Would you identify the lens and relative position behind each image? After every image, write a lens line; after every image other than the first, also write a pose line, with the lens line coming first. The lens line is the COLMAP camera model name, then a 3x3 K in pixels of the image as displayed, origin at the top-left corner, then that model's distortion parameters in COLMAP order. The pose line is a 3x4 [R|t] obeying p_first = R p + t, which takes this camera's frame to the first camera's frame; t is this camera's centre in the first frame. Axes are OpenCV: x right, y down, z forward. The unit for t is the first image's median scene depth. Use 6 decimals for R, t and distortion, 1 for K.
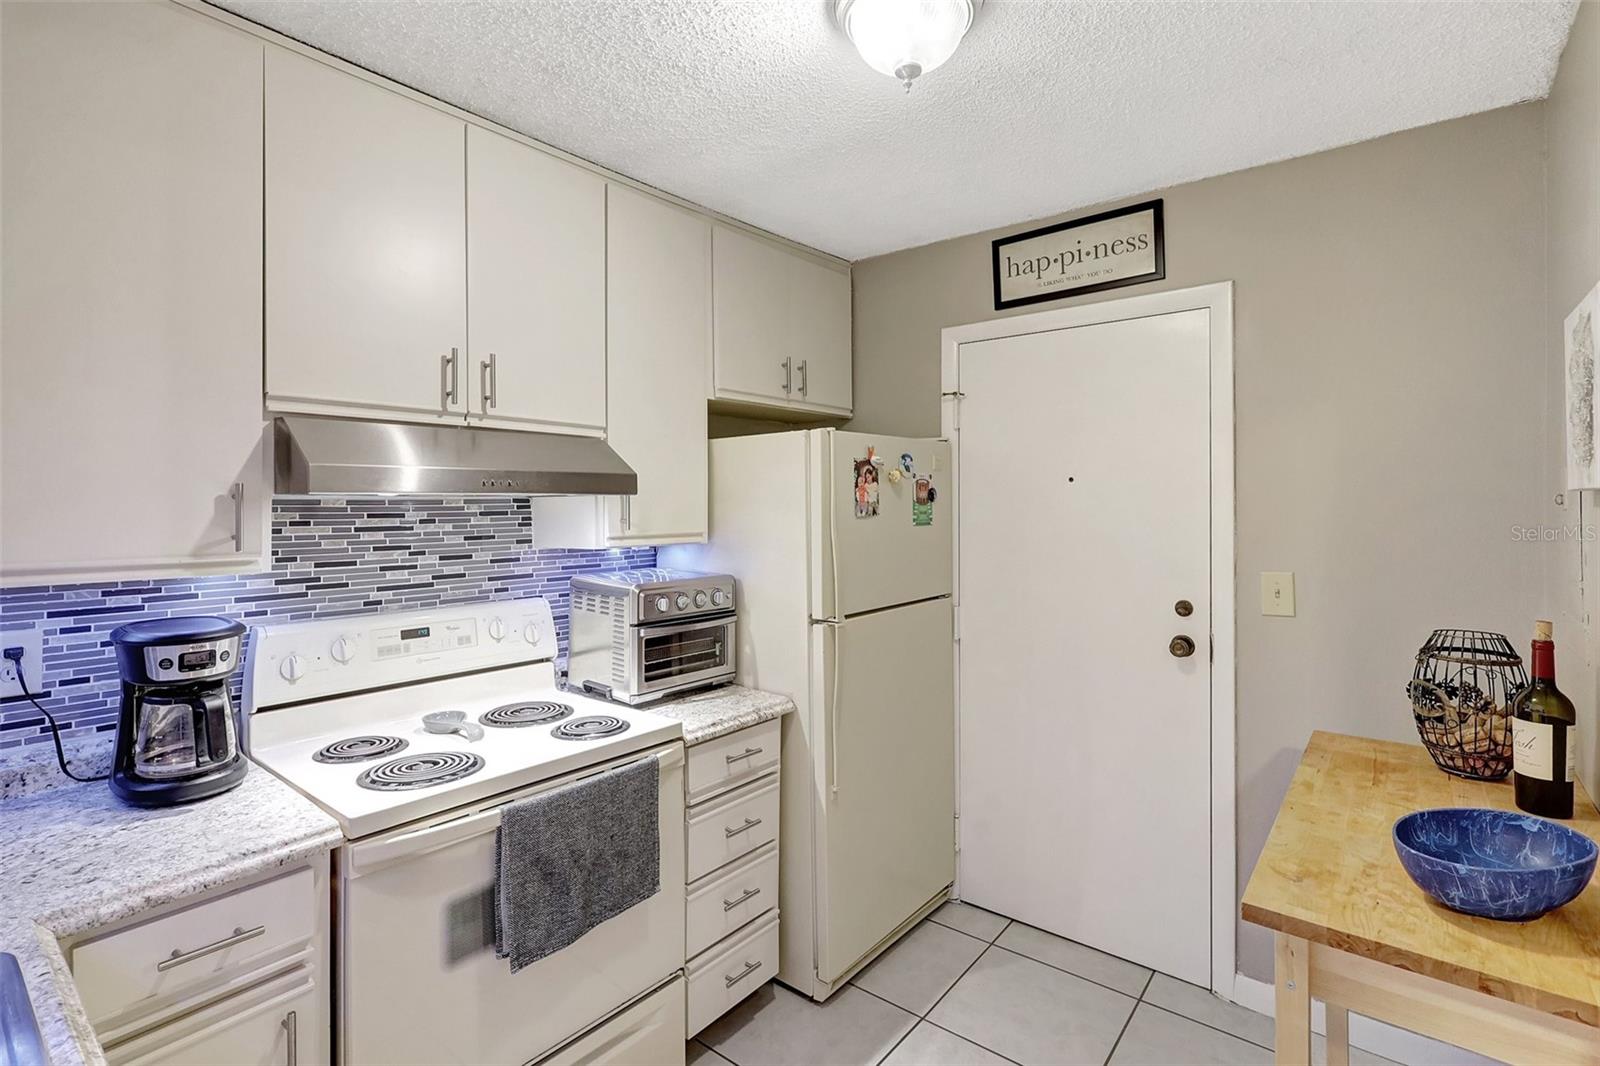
lens RADIAL K [[747.3, 0, 793.4], [0, 747.3, 502.9], [0, 0, 1]] dist [0.000481, 0.000260]
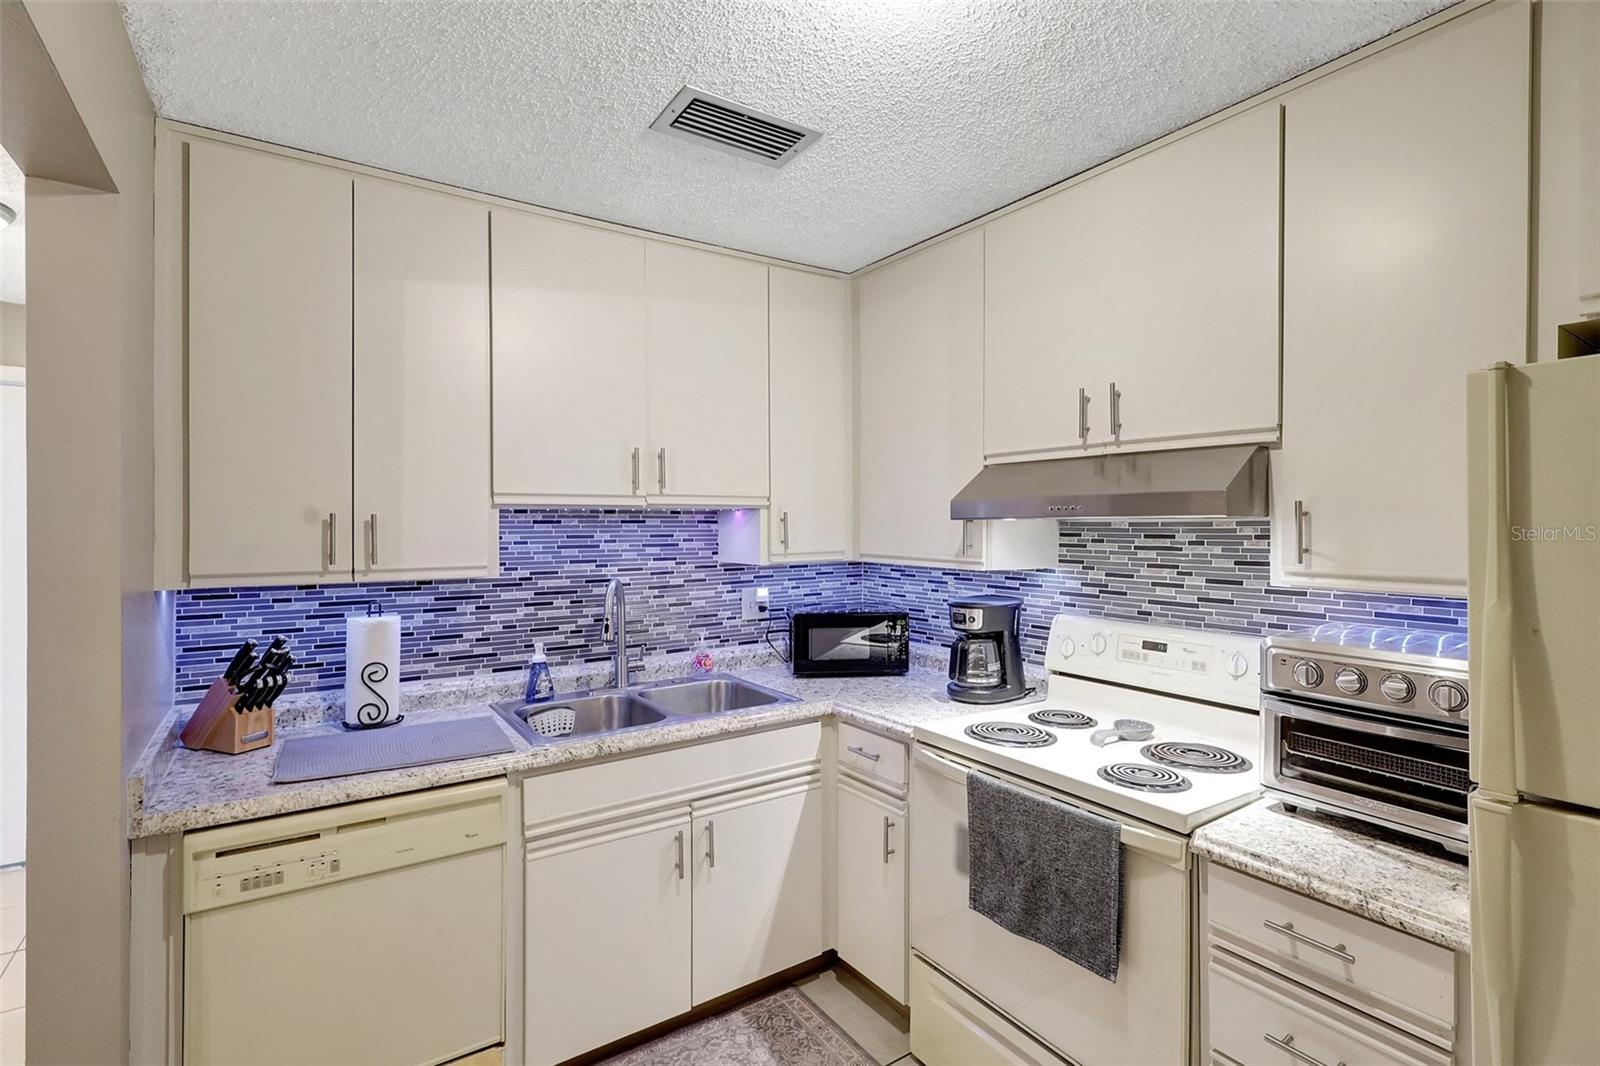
lens RADIAL K [[747.3, 0, 800.0], [0, 747.3, 520.3], [0, 0, 1]] dist [0.000481, 0.000260]
pose [[-0.276951, 0.001045, -0.960884, 0.648619], [0.005615, 0.999984, -0.000531, -0.008862], [0.960868, -0.005542, -0.276952, 0.783373]]
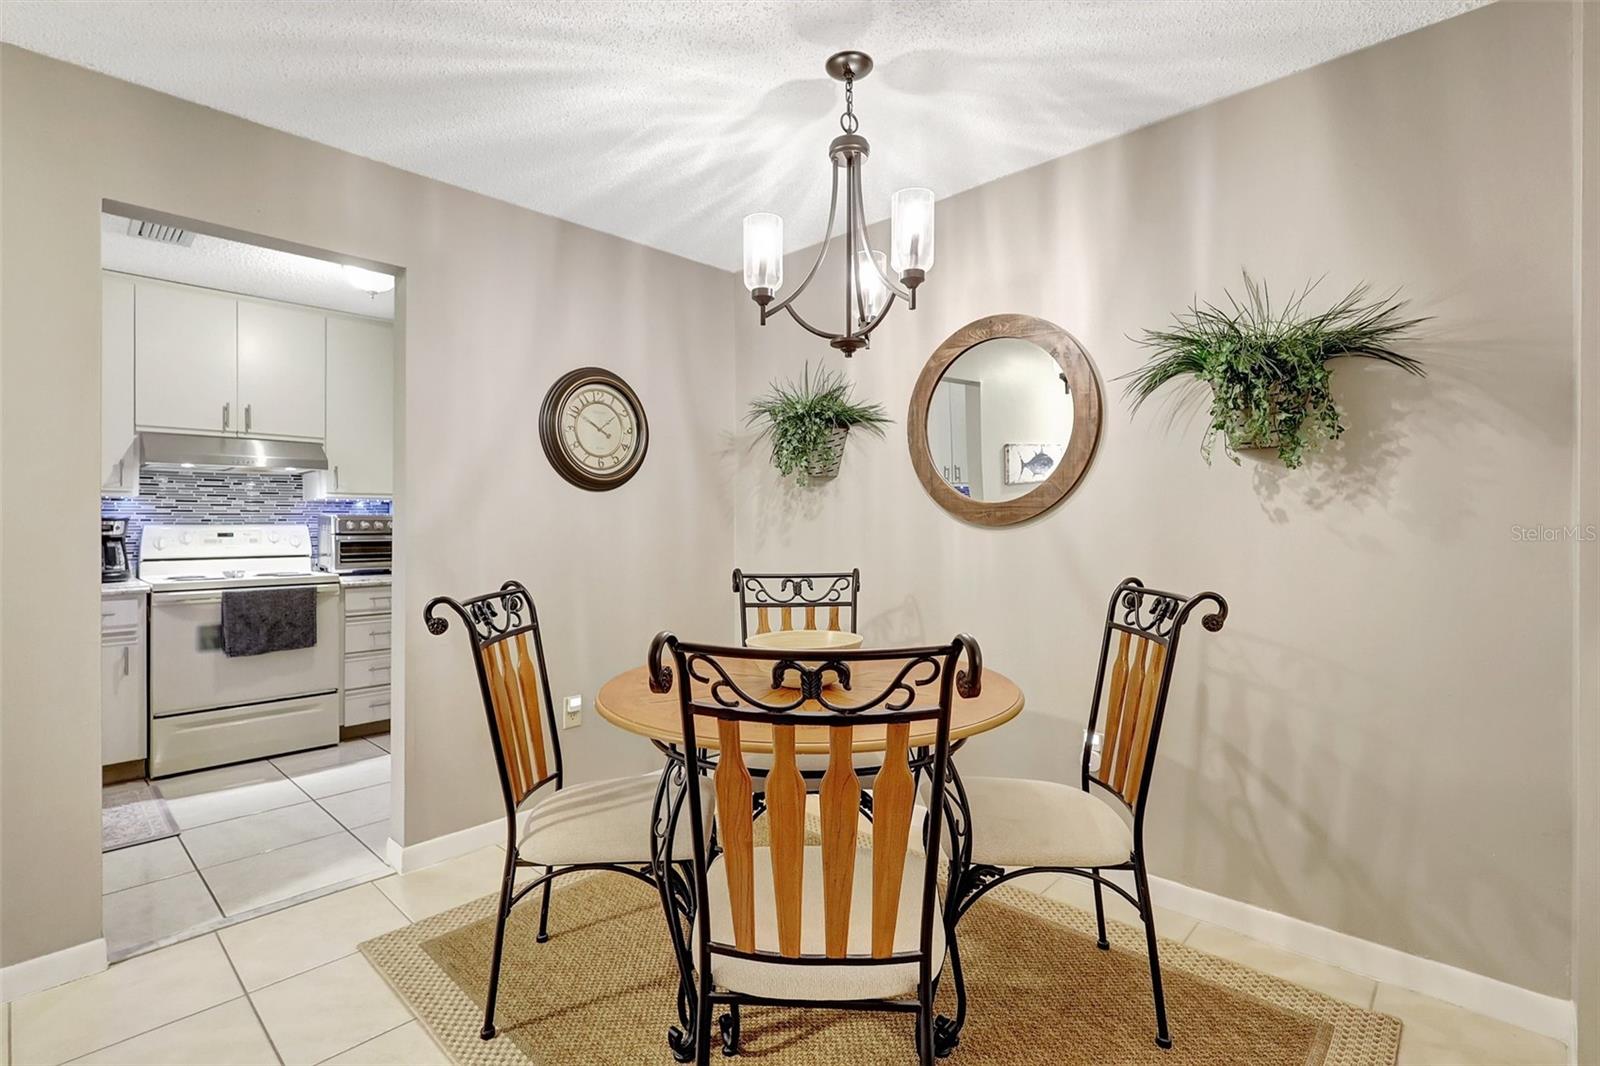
lens RADIAL K [[747.3, 0, 788.6], [0, 747.3, 518.9], [0, 0, 1]] dist [0.000481, 0.000260]
pose [[0.996972, 0.002241, -0.077727, 1.218523], [-0.002087, 0.999996, 0.002059, 0.117417], [0.077731, -0.001891, 0.996973, -0.965304]]
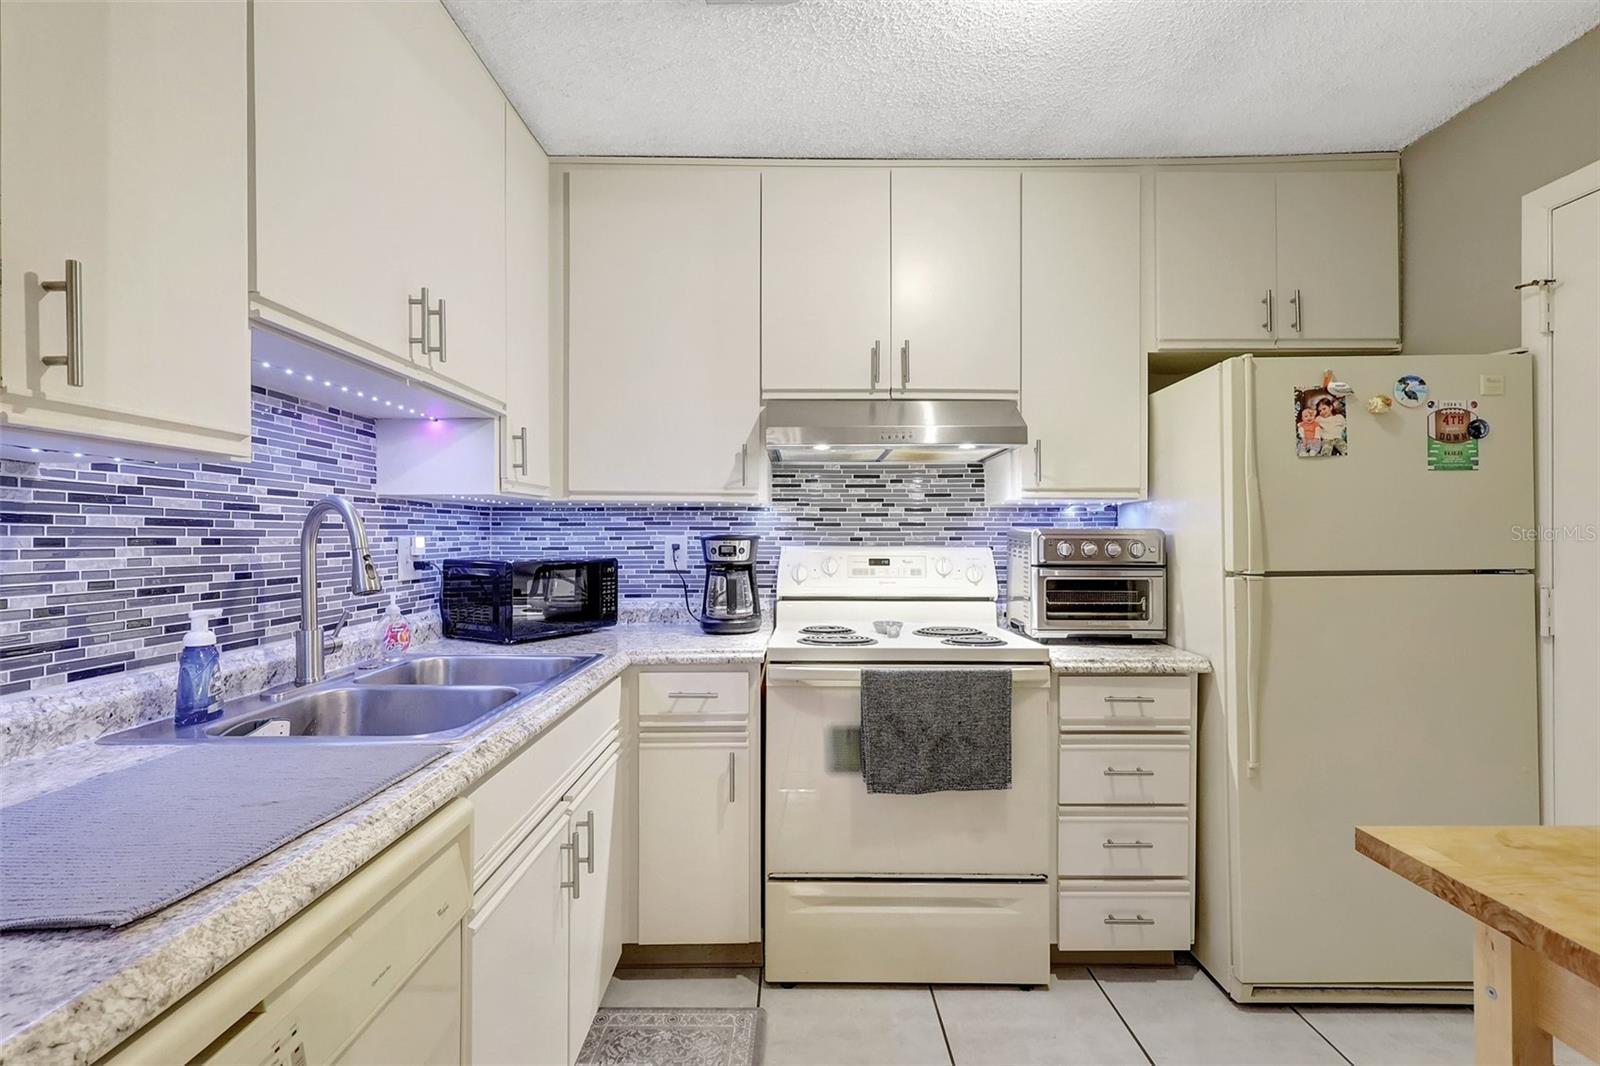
lens RADIAL K [[747.3, 0, 810.1], [0, 747.3, 533.5], [0, 0, 1]] dist [0.000481, 0.000260]
pose [[0.644444, -0.000546, -0.764651, 0.424927], [-0.000110, 1.000000, -0.000806, 0.120472], [0.764652, 0.000603, 0.644444, 0.040854]]
